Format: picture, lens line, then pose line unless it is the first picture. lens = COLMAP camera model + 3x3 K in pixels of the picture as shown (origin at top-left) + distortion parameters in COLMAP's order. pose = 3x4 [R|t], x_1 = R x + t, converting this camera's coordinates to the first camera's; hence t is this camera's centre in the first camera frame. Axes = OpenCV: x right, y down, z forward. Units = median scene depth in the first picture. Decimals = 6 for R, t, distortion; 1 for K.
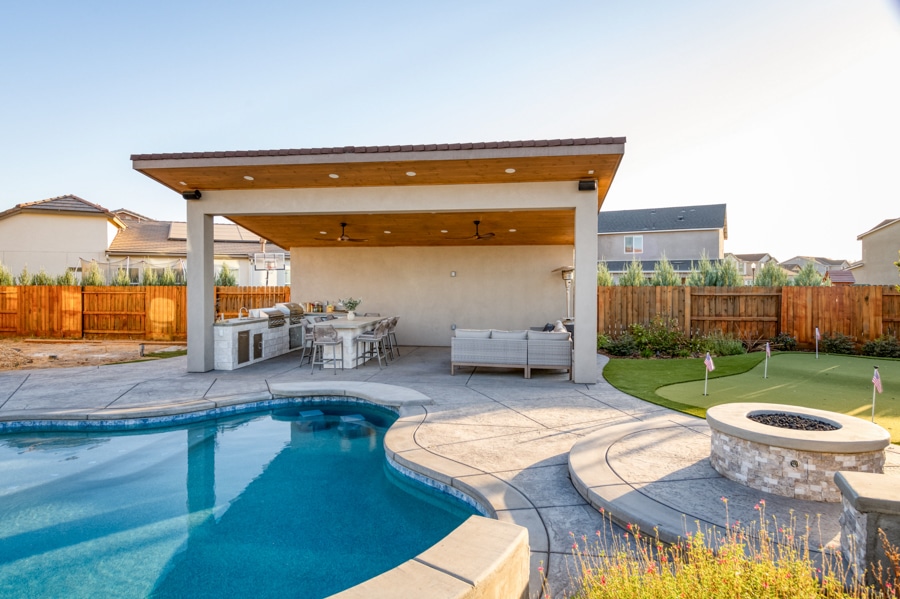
lens RADIAL K [[540.8, 0, 449.5], [0, 540.8, 291.8], [0, 0, 1]] dist [0.003576, -0.000711]
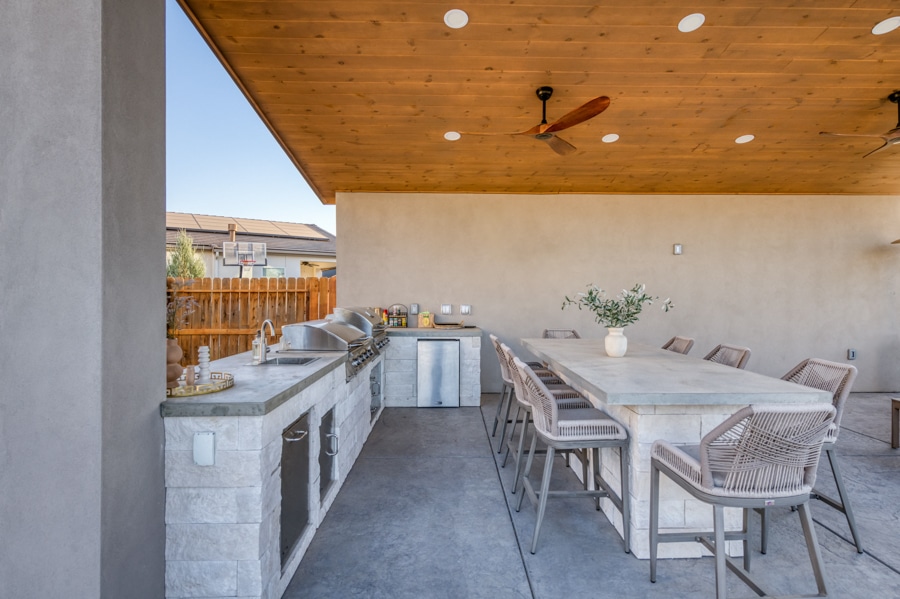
lens RADIAL K [[457.0, 0, 454.3], [0, 457.0, 295.6], [0, 0, 1]] dist [0.006573, -0.000931]
pose [[0.986912, -0.001307, 0.161254, -0.308464], [0.003740, 0.999884, -0.014782, 0.018861], [-0.161216, 0.015192, 0.986802, 0.704184]]
